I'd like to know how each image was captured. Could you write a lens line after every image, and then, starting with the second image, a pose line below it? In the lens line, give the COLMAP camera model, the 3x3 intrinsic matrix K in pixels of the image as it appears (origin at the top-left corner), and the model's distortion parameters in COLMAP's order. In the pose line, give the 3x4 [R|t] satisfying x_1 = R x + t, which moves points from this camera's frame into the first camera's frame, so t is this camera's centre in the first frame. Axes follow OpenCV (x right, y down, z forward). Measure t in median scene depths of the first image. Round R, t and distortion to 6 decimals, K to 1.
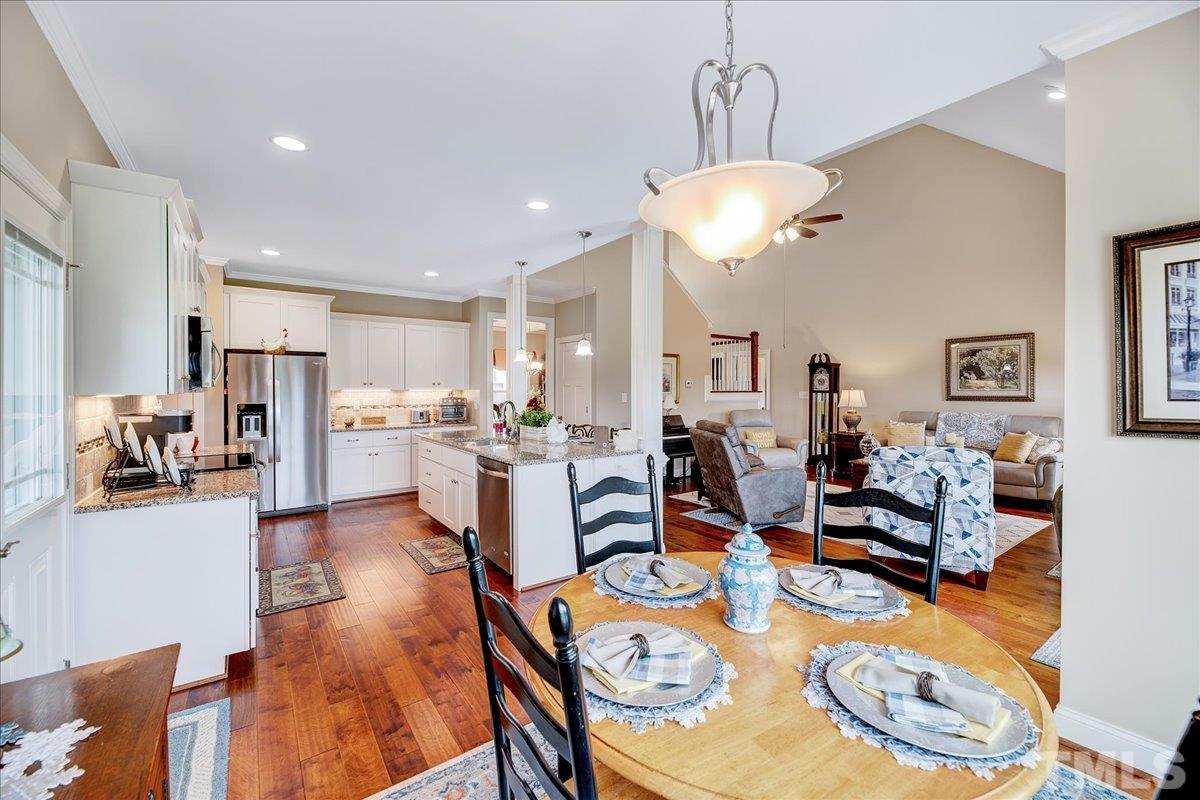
lens RADIAL K [[487.3, 0, 598.3], [0, 487.3, 390.8], [0, 0, 1]] dist [-0.000262, -0.002965]
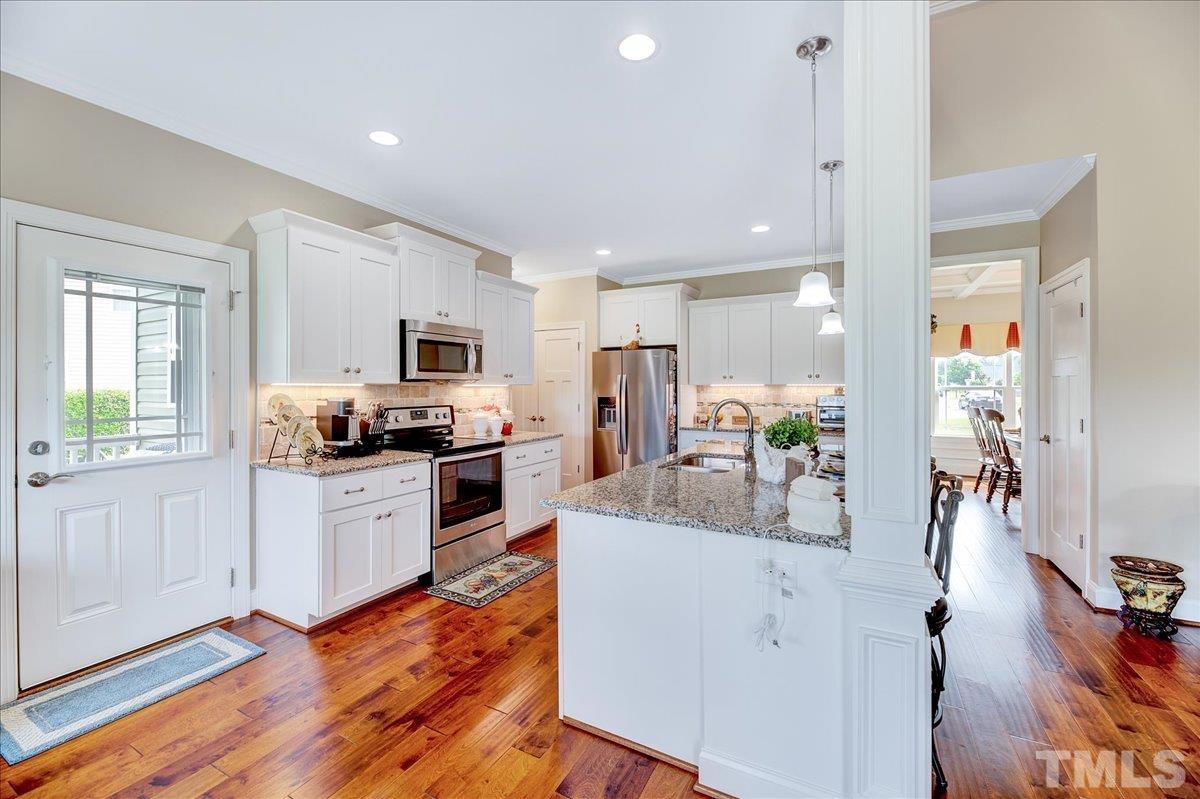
lens RADIAL K [[490.2, 0, 598.9], [0, 490.2, 386.2], [0, 0, 1]] dist [0.002321, -0.003818]
pose [[0.434410, 0.000378, -0.900715, 0.224804], [-0.005618, 0.999982, -0.002291, 0.005090], [0.900698, 0.006056, 0.434404, 0.446057]]
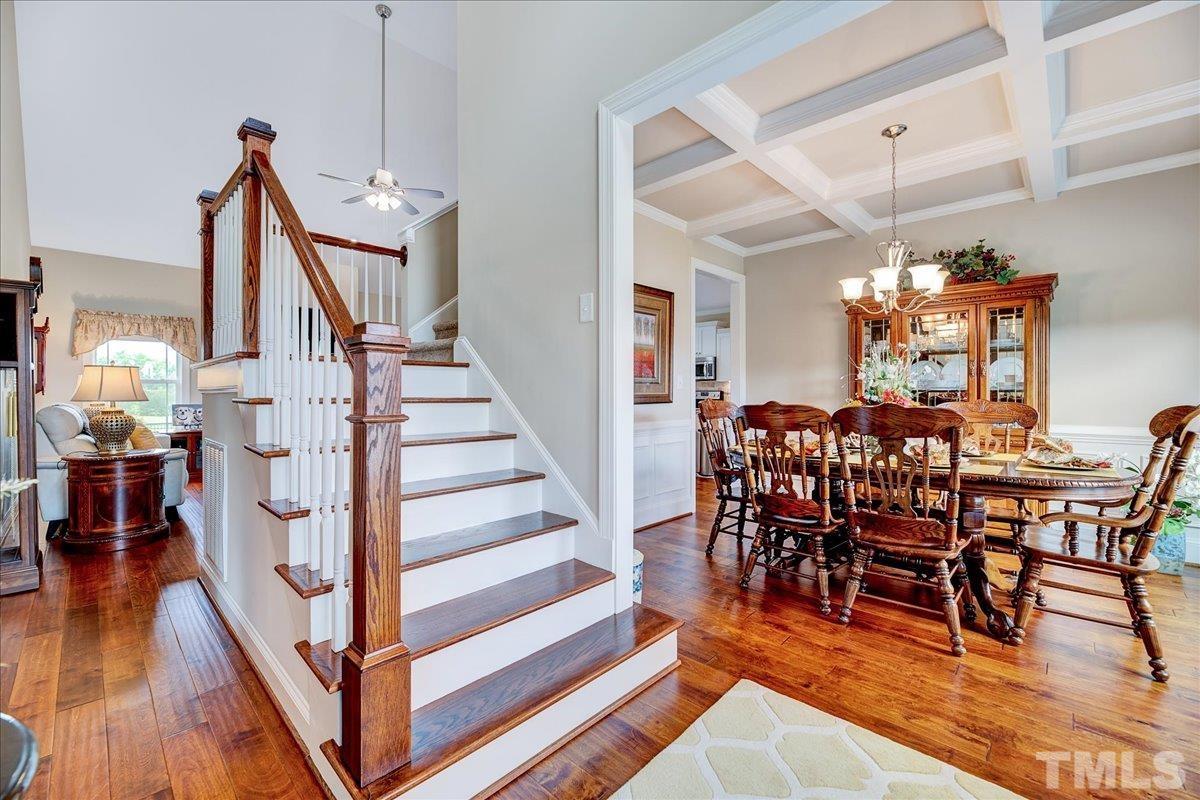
lens RADIAL K [[487.3, 0, 598.3], [0, 487.3, 390.8], [0, 0, 1]] dist [-0.000262, -0.002965]
pose [[-0.983817, -0.000961, -0.179174, 0.162258], [-0.002032, 0.999981, 0.005791, 0.024306], [0.179165, 0.006061, -0.983800, 2.046557]]
